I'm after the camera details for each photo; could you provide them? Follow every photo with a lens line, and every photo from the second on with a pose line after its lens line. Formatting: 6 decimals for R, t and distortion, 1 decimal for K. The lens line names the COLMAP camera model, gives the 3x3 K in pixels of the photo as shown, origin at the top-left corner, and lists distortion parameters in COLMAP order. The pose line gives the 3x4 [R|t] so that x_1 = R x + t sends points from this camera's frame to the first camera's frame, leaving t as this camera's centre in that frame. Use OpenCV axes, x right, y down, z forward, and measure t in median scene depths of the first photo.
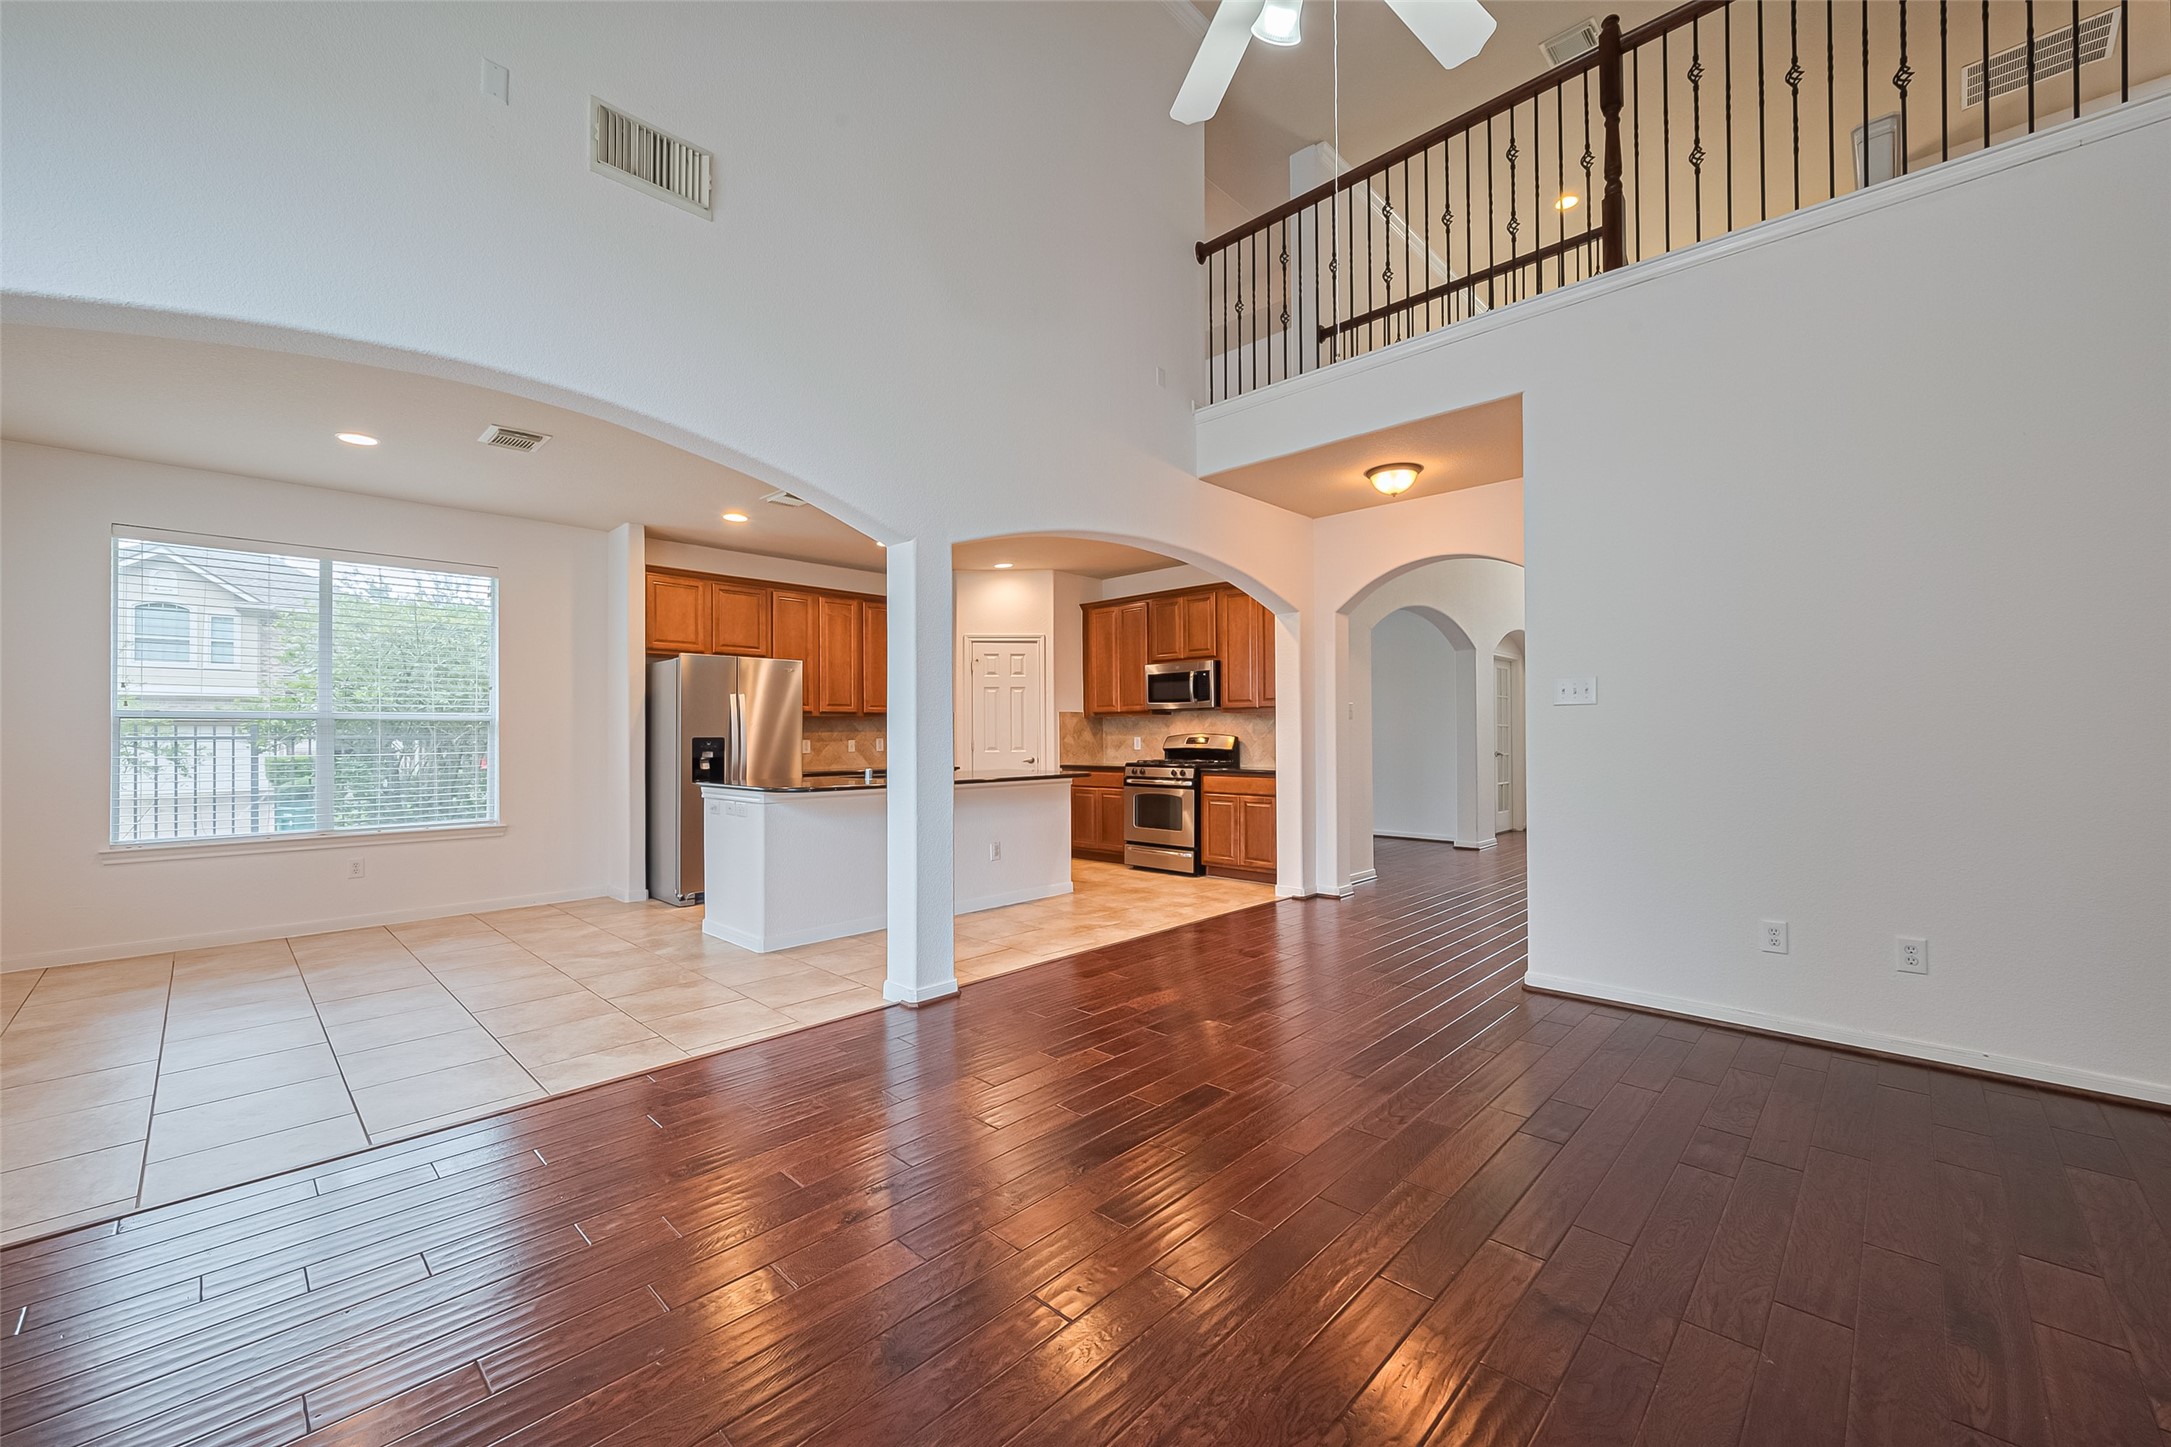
lens RADIAL K [[834.5, 0, 1062.2], [0, 834.5, 723.0], [0, 0, 1]] dist [0.000993, -0.000051]
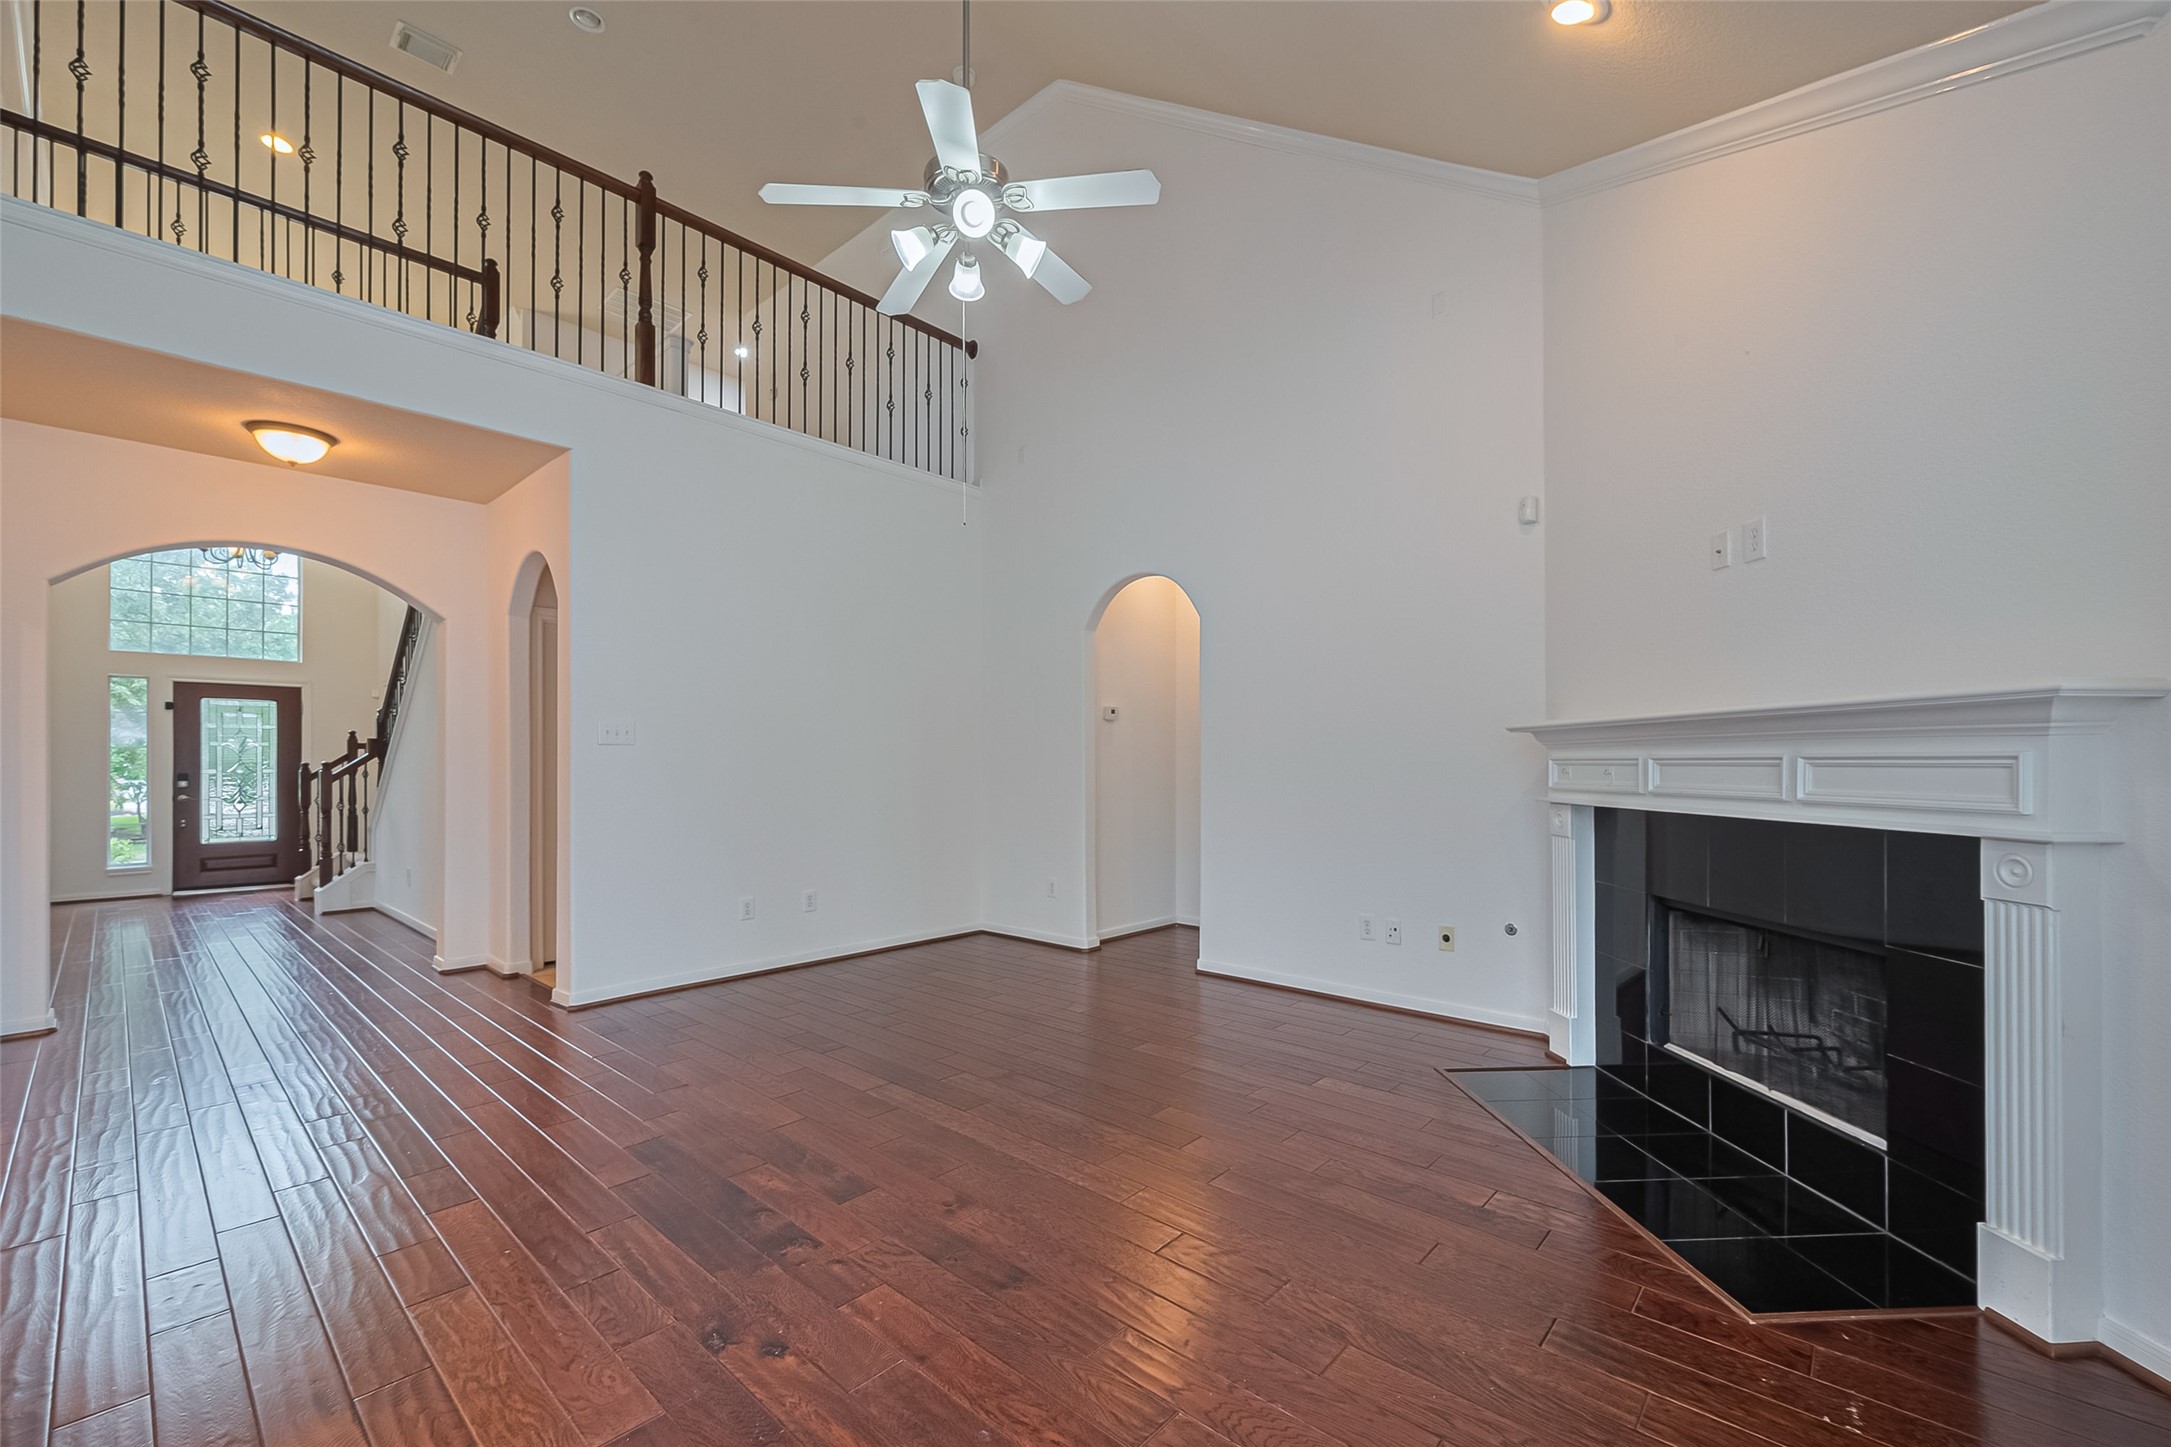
lens RADIAL K [[891.1, 0, 1100.4], [0, 891.1, 759.0], [0, 0, 1]] dist [0.003716, -0.000114]
pose [[-0.045878, 0.010962, 0.998887, -0.337225], [-0.007248, 0.999910, -0.011307, 0.003447], [-0.998921, -0.007759, -0.045795, 0.209709]]
